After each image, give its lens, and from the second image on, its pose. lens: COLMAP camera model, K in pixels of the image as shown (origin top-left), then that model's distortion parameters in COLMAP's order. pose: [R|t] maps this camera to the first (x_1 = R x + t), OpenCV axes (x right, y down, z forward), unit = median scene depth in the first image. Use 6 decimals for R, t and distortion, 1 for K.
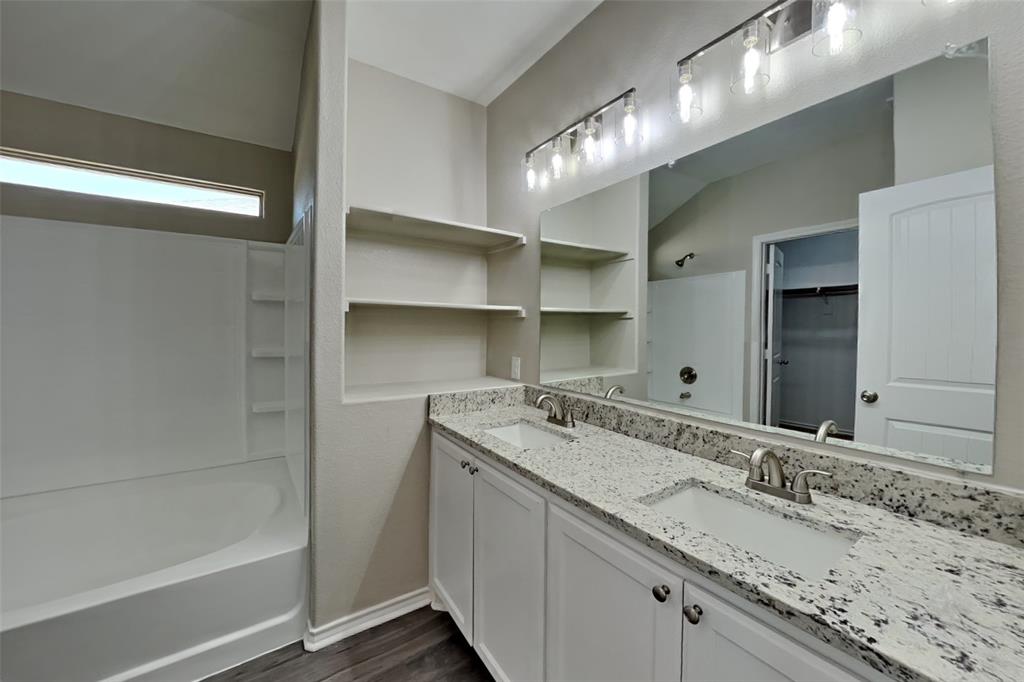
lens RADIAL K [[611.1, 0, 512.0], [0, 611.1, 341.0], [0, 0, 1]] dist [-0.034104, 0.000450]
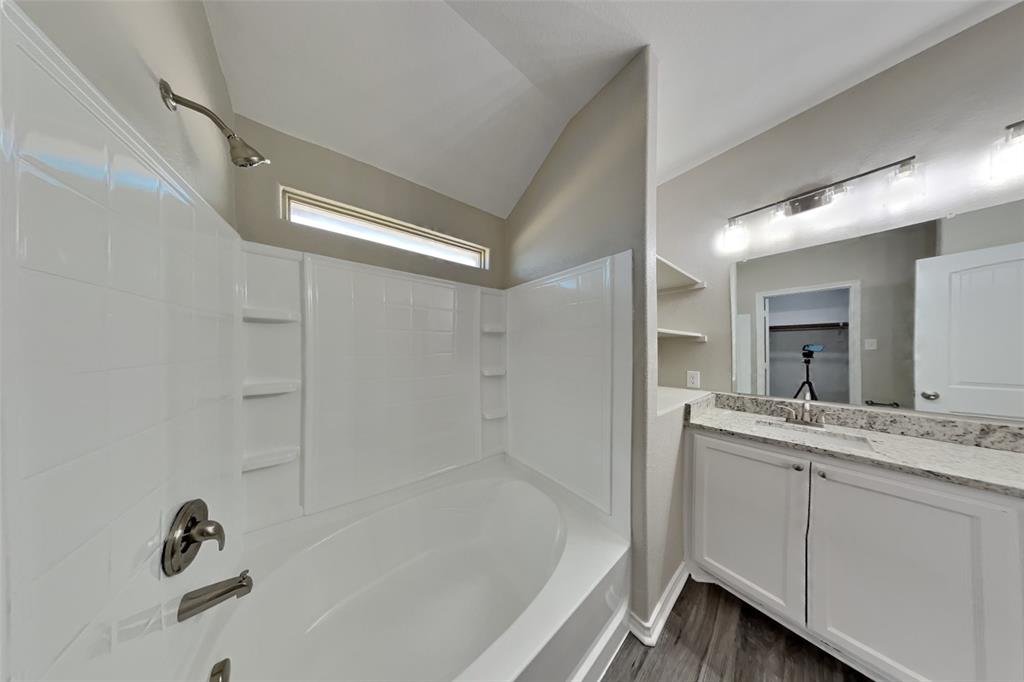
lens RADIAL K [[343.2, 0, 512.3], [0, 343.2, 346.5], [0, 0, 1]] dist [-0.000321, 0.000042]
pose [[0.985307, -0.003708, 0.170755, -0.661388], [0.011027, 0.999060, -0.041935, -0.003939], [-0.170439, 0.043201, 0.984421, 0.394127]]
